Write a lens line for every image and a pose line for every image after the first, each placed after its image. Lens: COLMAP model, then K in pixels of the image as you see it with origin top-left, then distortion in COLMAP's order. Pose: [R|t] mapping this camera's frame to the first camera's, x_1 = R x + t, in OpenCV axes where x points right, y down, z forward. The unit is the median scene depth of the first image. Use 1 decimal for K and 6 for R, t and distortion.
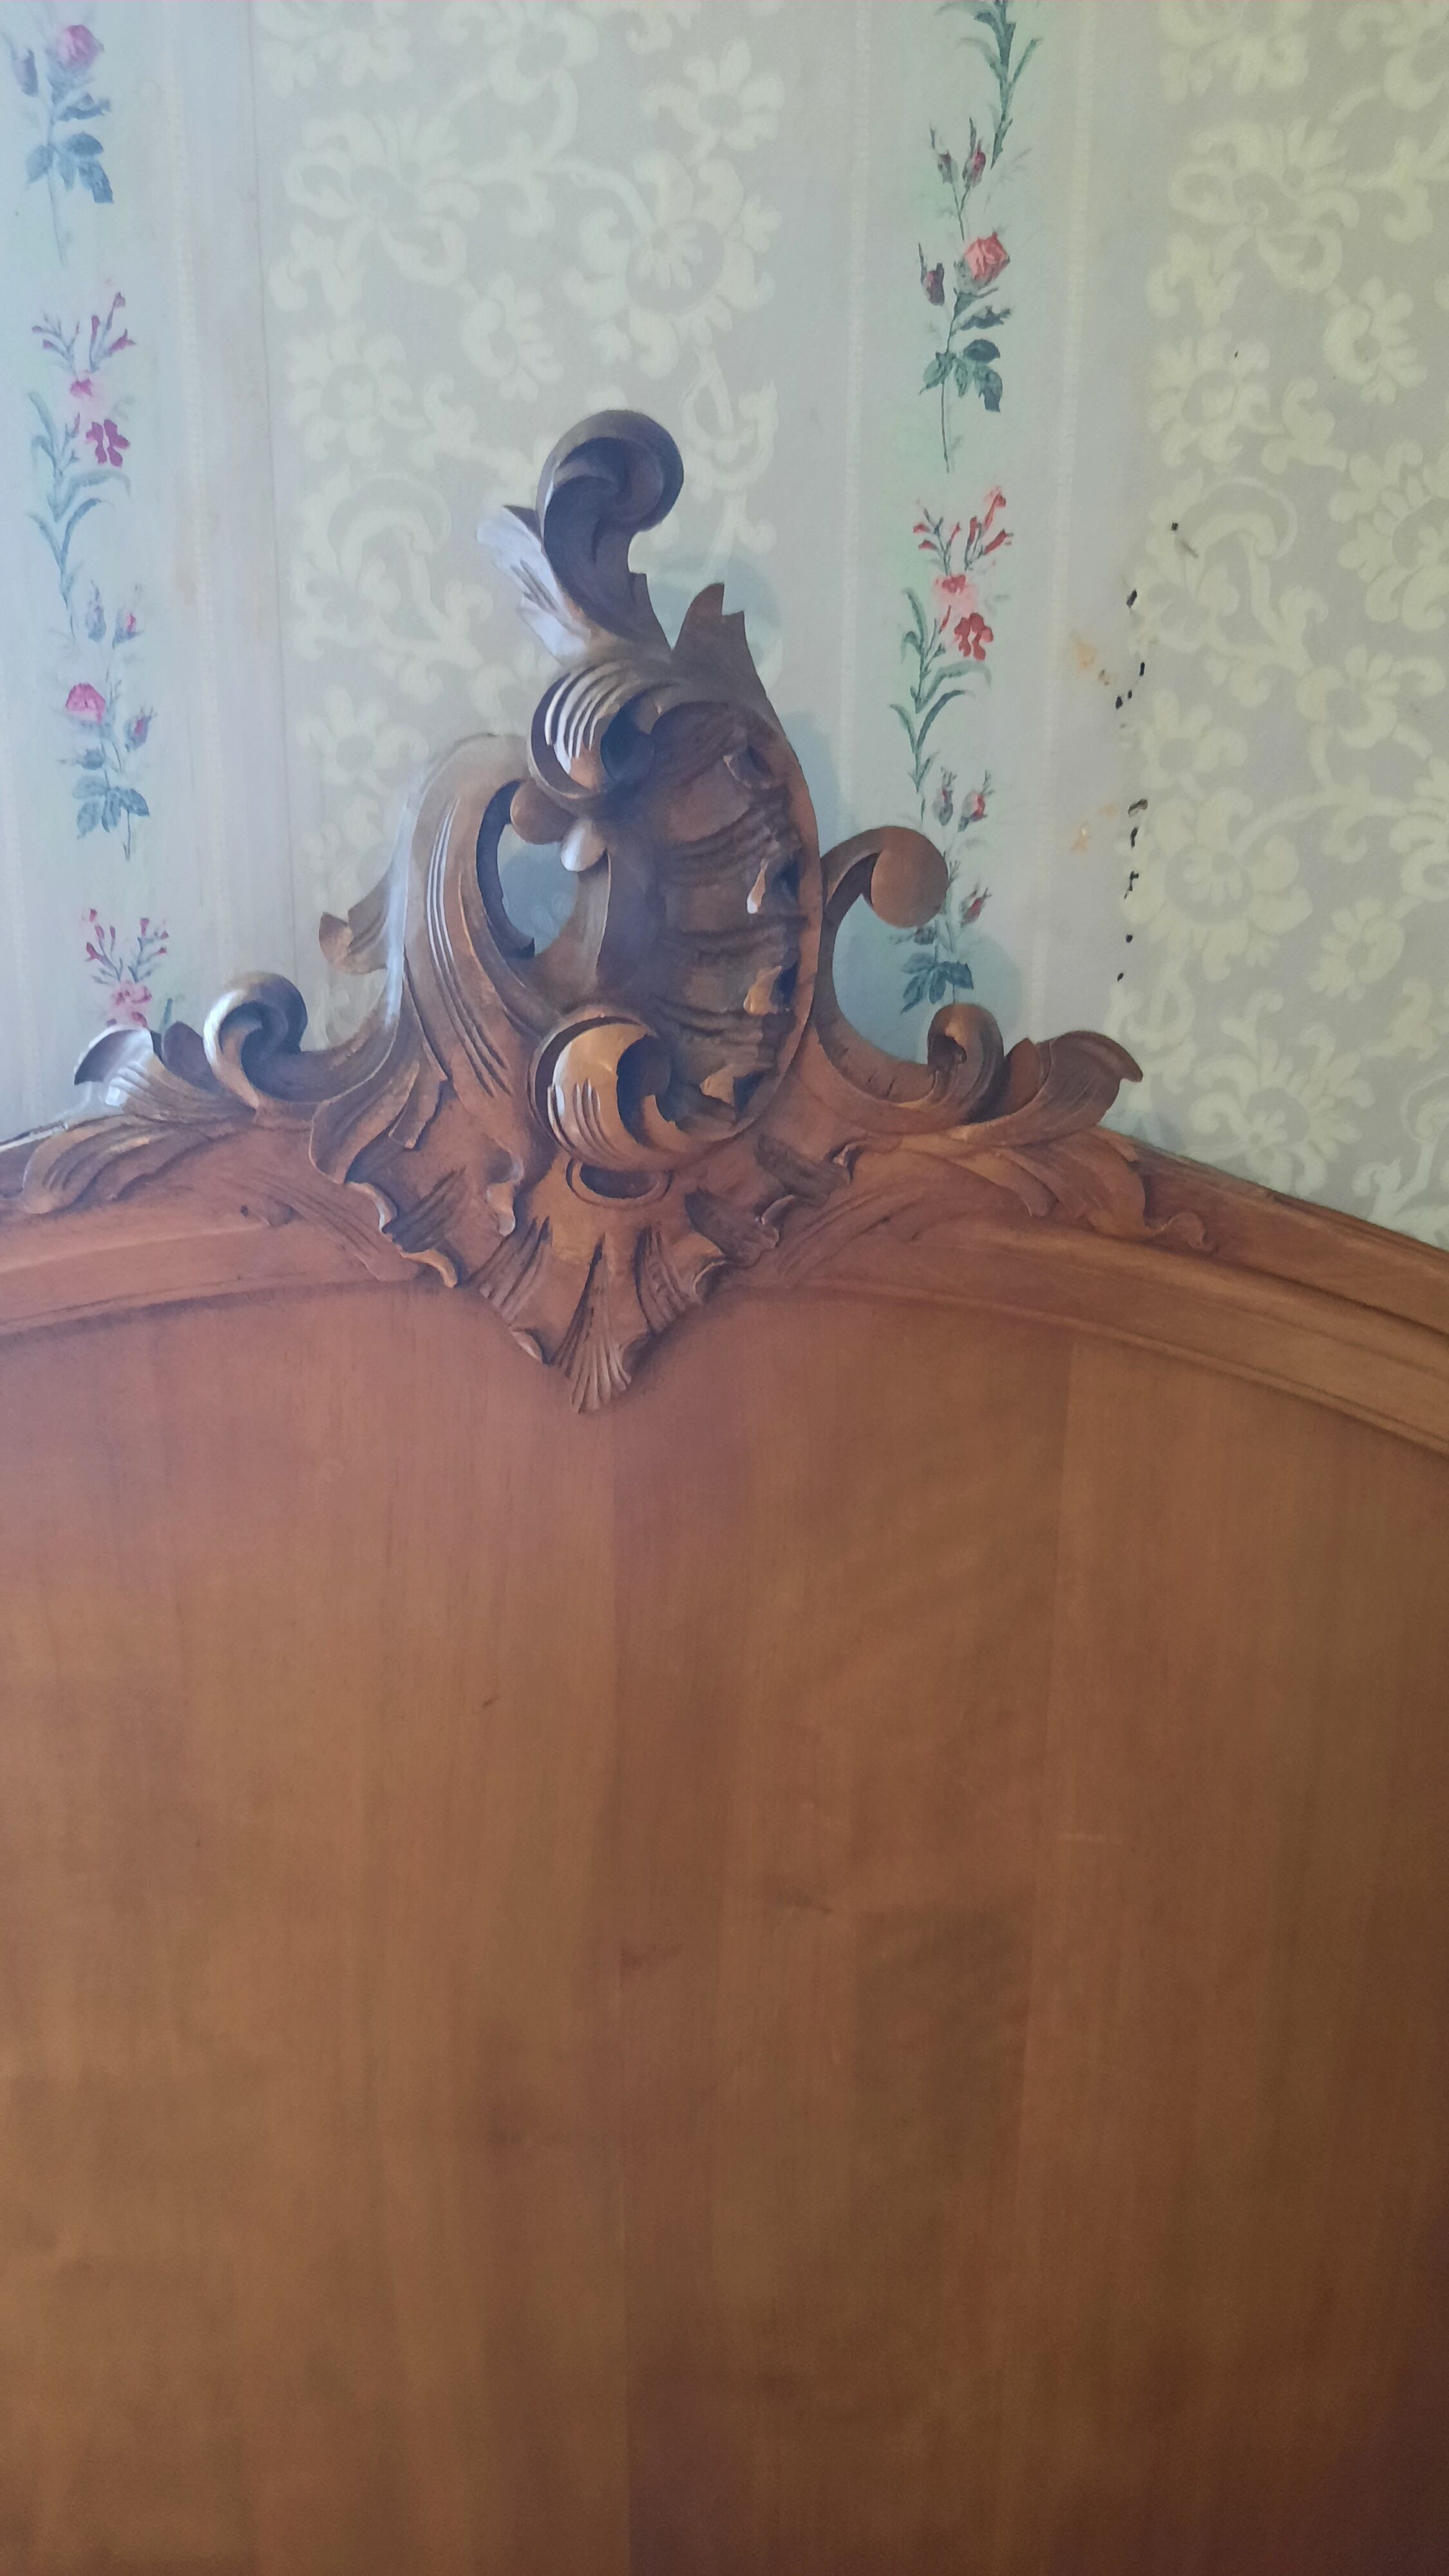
lens RADIAL K [[1863.2, 0, 724.5], [0, 1863.2, 1288.0], [0, 0, 1]] dist [0.054154, -0.079201]
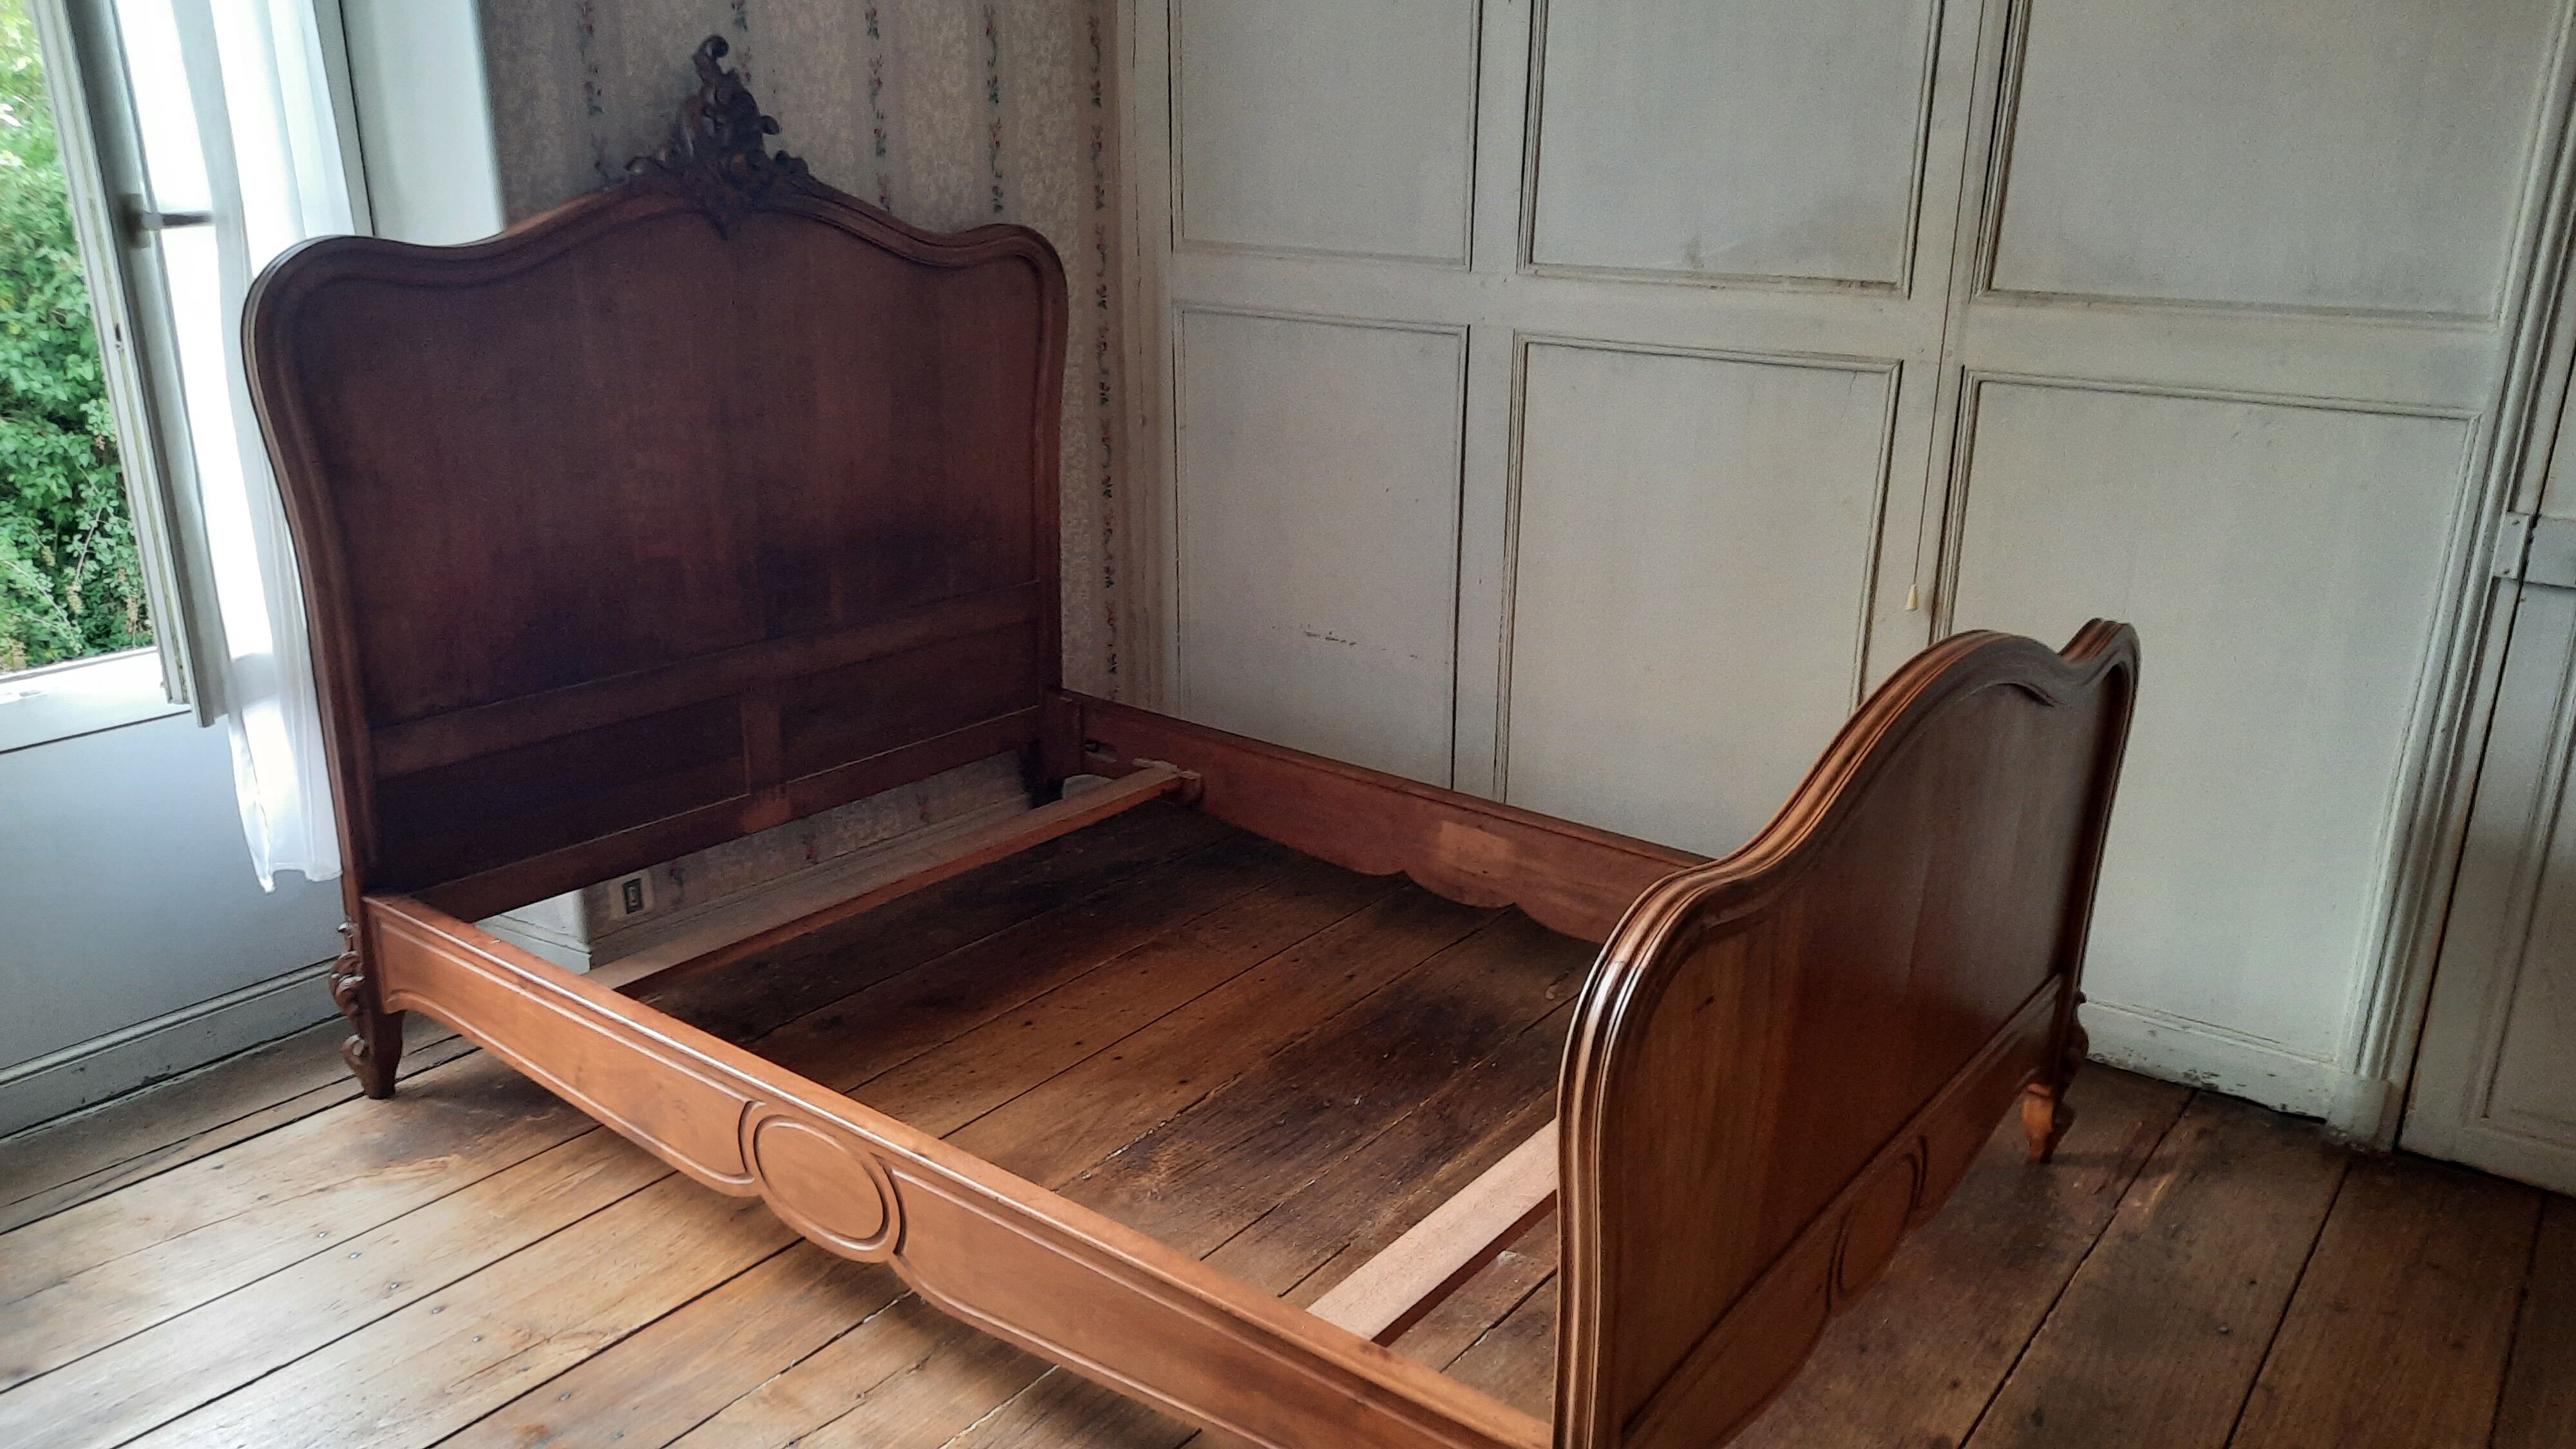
lens RADIAL K [[1863.2, 0, 1277.2], [0, 1863.2, 796.7], [0, 0, 1]] dist [0.054154, -0.079201]
pose [[0.600707, -0.259419, 0.756210, -3.403756], [0.213467, 0.963594, 0.160992, 1.019118], [-0.770444, 0.064717, 0.634215, -3.216168]]
